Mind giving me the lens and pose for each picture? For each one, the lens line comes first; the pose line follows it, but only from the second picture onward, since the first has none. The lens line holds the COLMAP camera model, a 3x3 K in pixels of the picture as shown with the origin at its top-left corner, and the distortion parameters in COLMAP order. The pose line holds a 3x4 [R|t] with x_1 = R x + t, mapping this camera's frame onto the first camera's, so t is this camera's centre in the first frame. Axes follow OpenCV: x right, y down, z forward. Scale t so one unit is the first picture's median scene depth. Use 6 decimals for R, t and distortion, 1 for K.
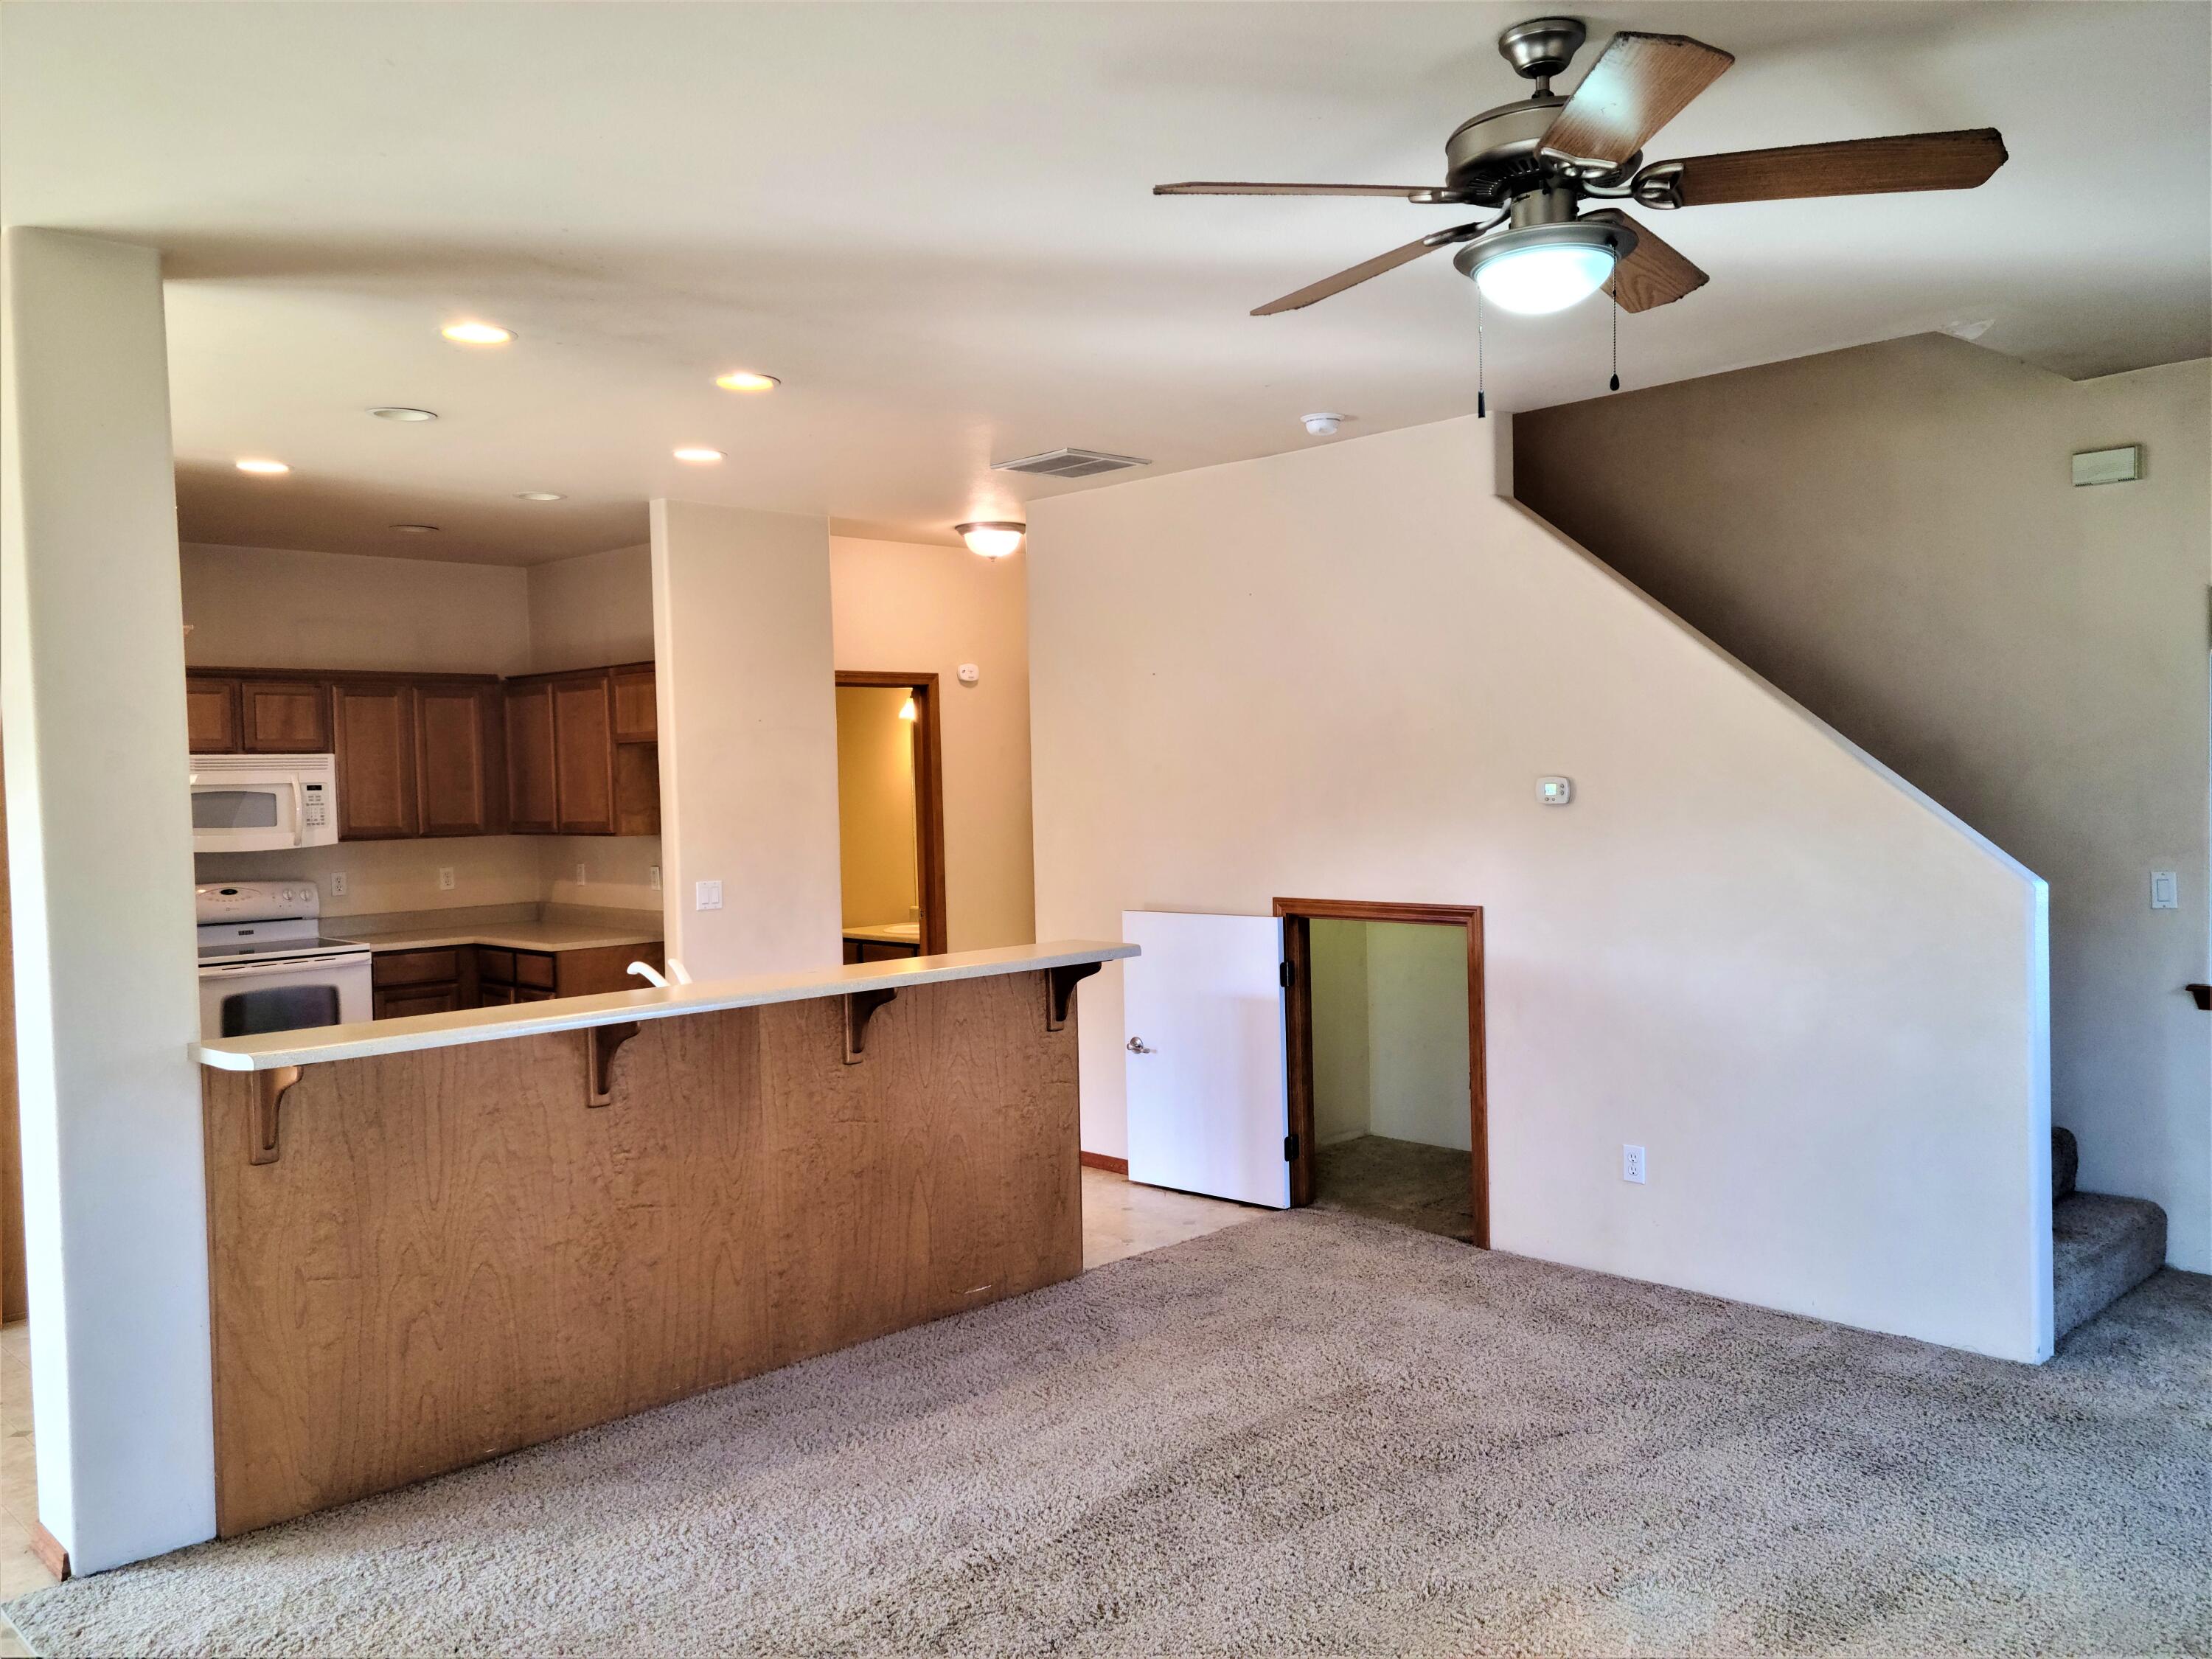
lens RADIAL K [[1750.5, 0, 1122.9], [0, 1750.5, 823.3], [0, 0, 1]] dist [0.074958, -0.005551]
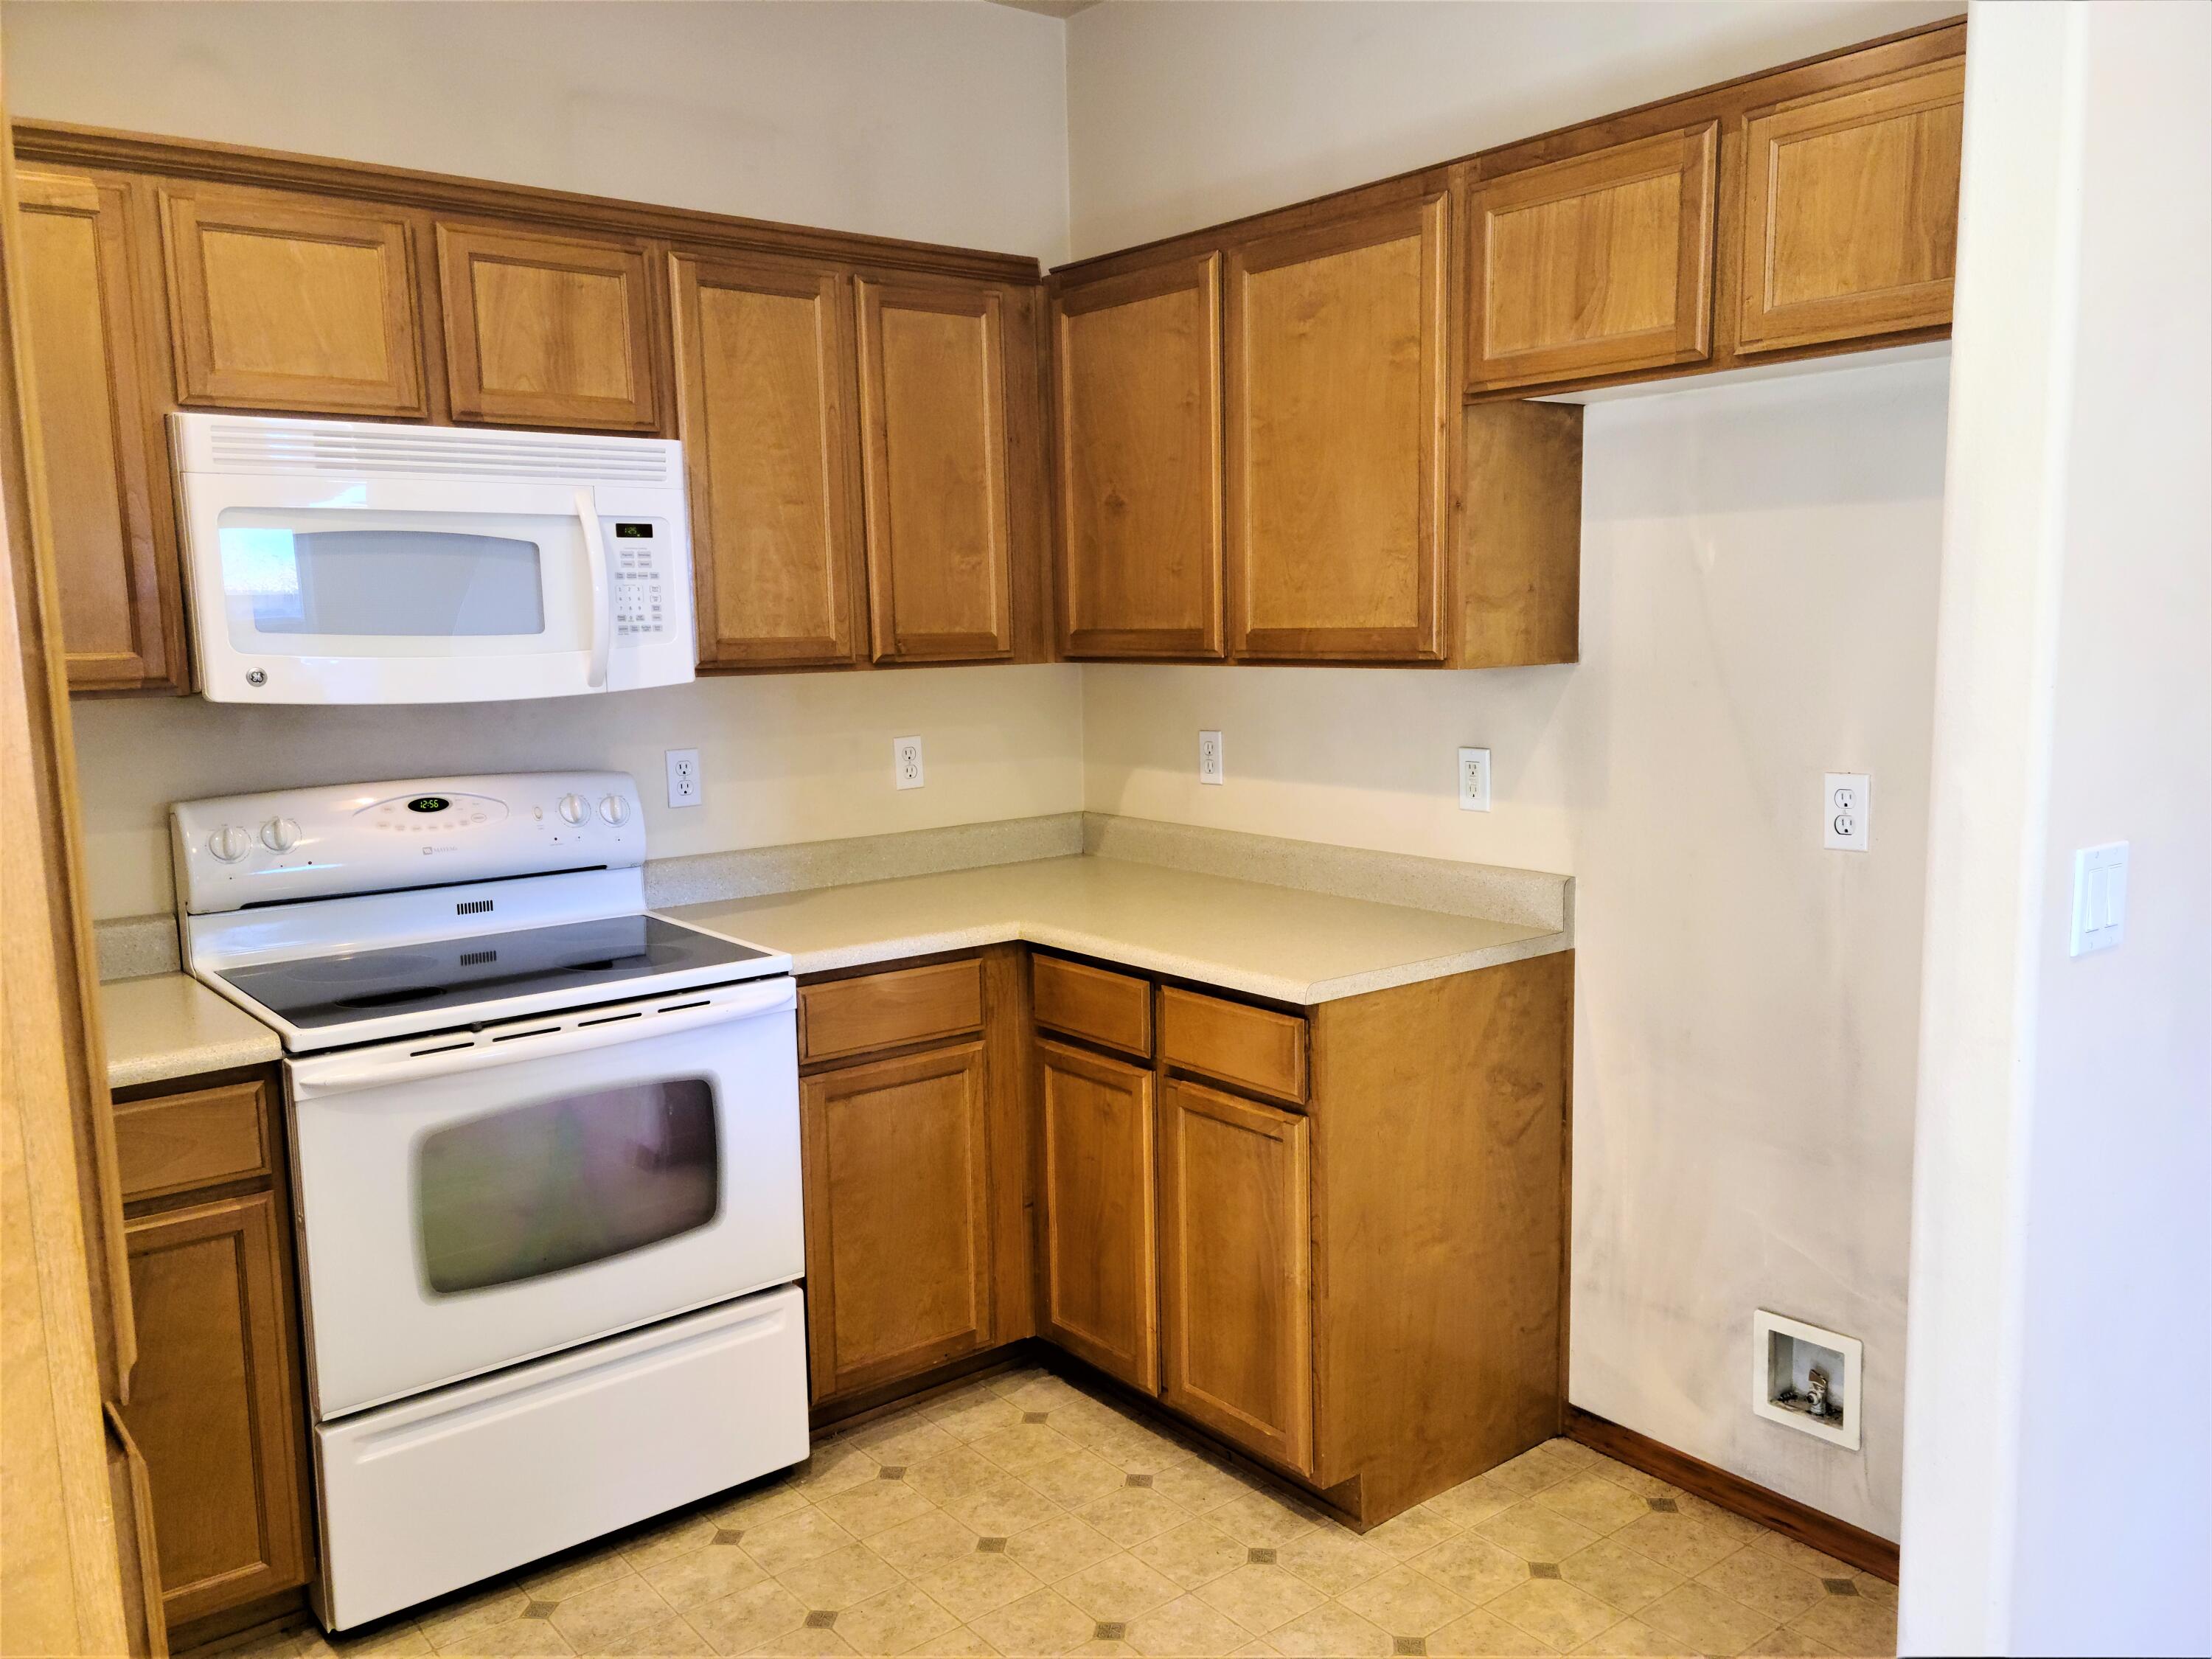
lens RADIAL K [[1743.0, 0, 1106.0], [0, 1743.0, 829.5], [0, 0, 1]] dist [0.119080, -0.000422]
pose [[0.993817, 0.019045, -0.109388, -0.313344], [-0.007768, 0.994692, 0.102606, 0.003676], [0.110761, -0.101122, 0.988689, 0.635558]]
